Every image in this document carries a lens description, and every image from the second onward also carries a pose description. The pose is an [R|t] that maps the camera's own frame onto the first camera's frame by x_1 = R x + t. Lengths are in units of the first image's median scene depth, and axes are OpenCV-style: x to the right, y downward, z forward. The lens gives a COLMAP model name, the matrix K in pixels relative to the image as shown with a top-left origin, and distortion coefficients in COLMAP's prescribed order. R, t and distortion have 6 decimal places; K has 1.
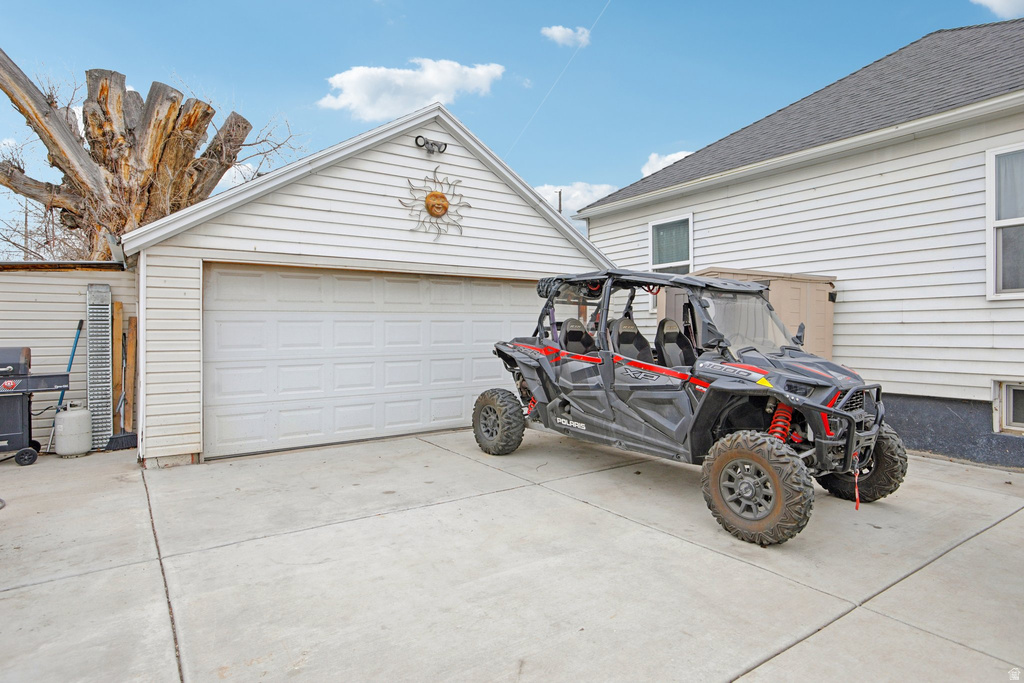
lens RADIAL K [[552.1, 0, 512.0], [0, 552.1, 341.5], [0, 0, 1]] dist [0.000435, 0.000214]
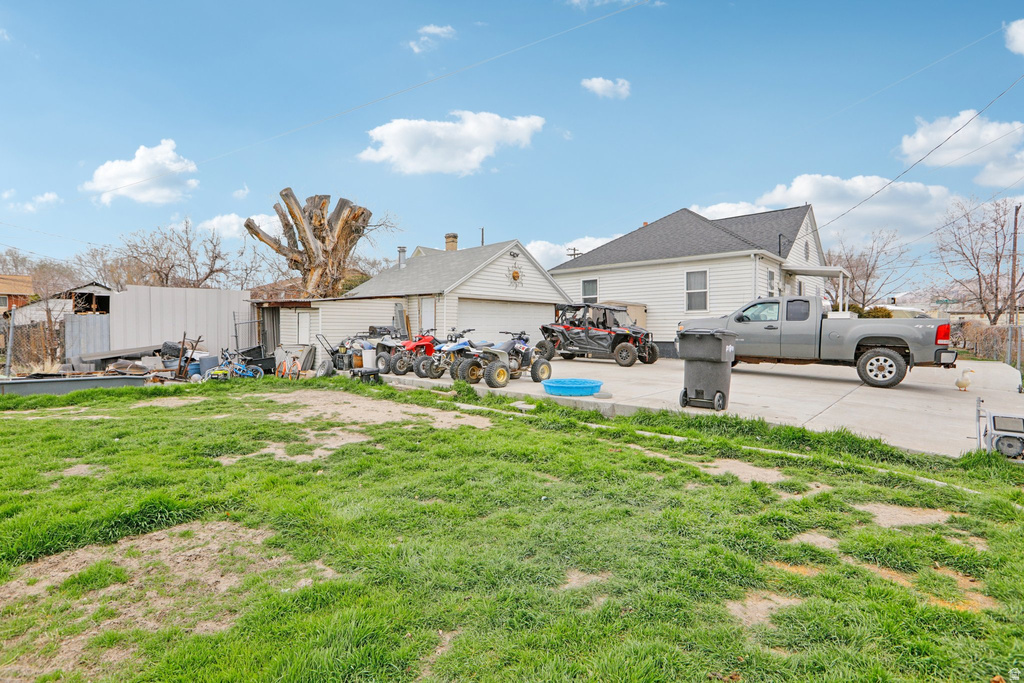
lens RADIAL K [[476.0, 0, 512.0], [0, 476.0, 341.5], [0, 0, 1]] dist [-0.000362, -0.000017]
pose [[0.976135, -0.001796, 0.217157, -0.830601], [0.000774, 0.999988, 0.004792, 0.087271], [-0.217163, -0.004510, 0.976125, -1.639734]]
